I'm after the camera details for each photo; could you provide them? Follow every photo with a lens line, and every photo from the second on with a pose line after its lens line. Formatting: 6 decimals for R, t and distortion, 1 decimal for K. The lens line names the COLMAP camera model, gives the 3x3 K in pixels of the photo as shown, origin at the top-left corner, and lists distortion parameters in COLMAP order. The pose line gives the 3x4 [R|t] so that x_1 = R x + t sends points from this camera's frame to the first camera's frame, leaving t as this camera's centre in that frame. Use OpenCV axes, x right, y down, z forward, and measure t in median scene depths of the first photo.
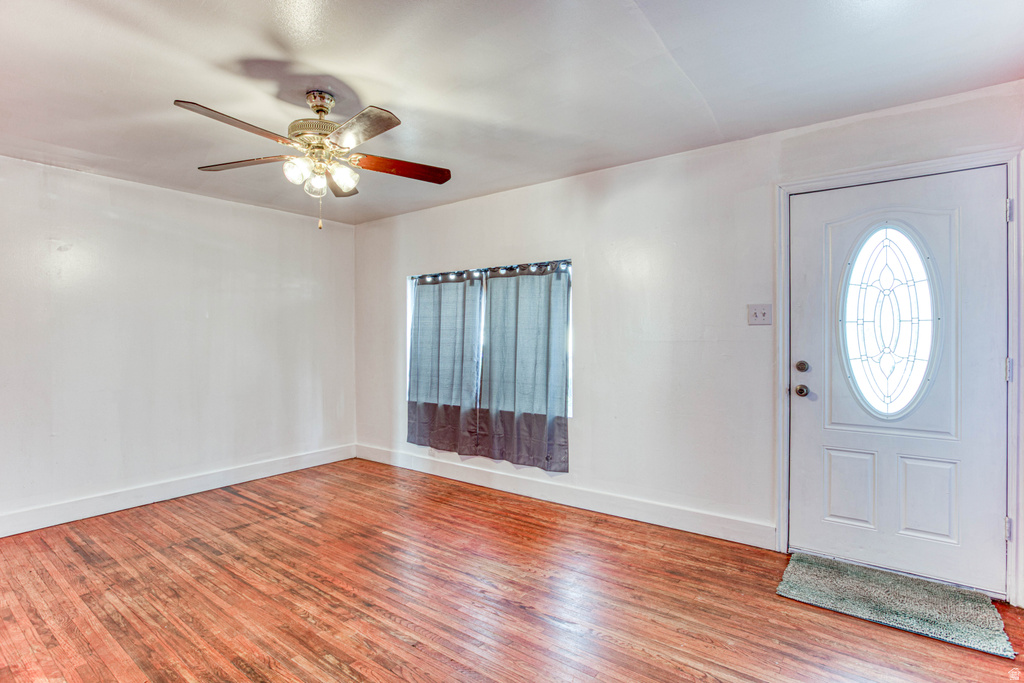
lens RADIAL K [[501.5, 0, 513.2], [0, 501.5, 341.7], [0, 0, 1]] dist [-0.030588, 0.004003]
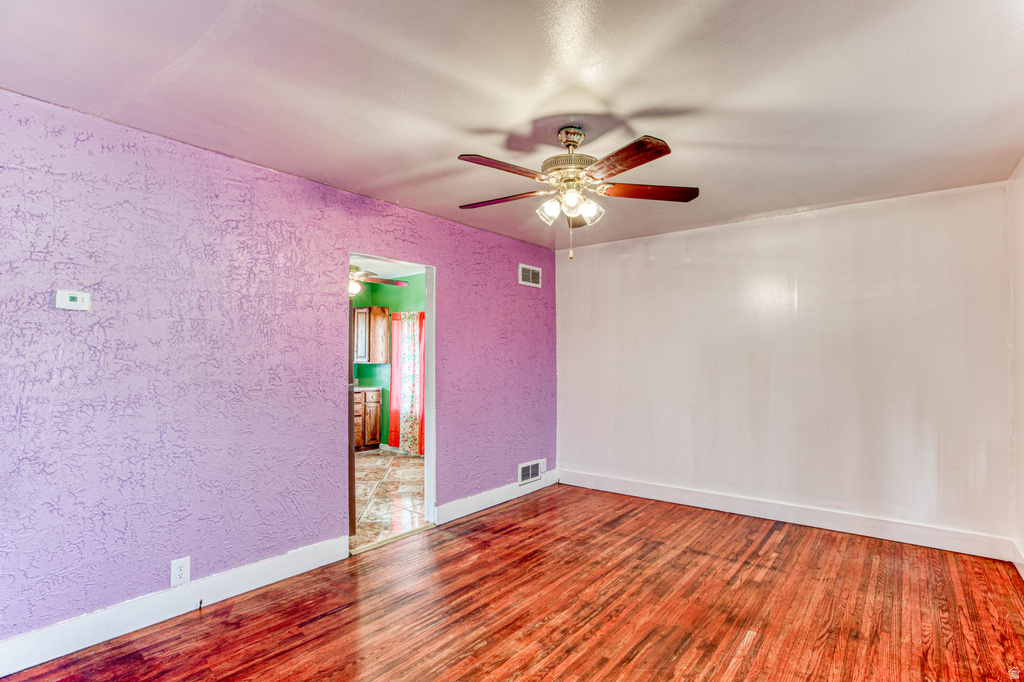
lens RADIAL K [[501.5, 0, 509.6], [0, 501.5, 350.7], [0, 0, 1]] dist [-0.030588, 0.004003]
pose [[-0.040804, -0.013445, -0.999077, 0.528712], [-0.007459, 0.999886, -0.013151, -0.017193], [0.999139, 0.006915, -0.040900, 0.744603]]
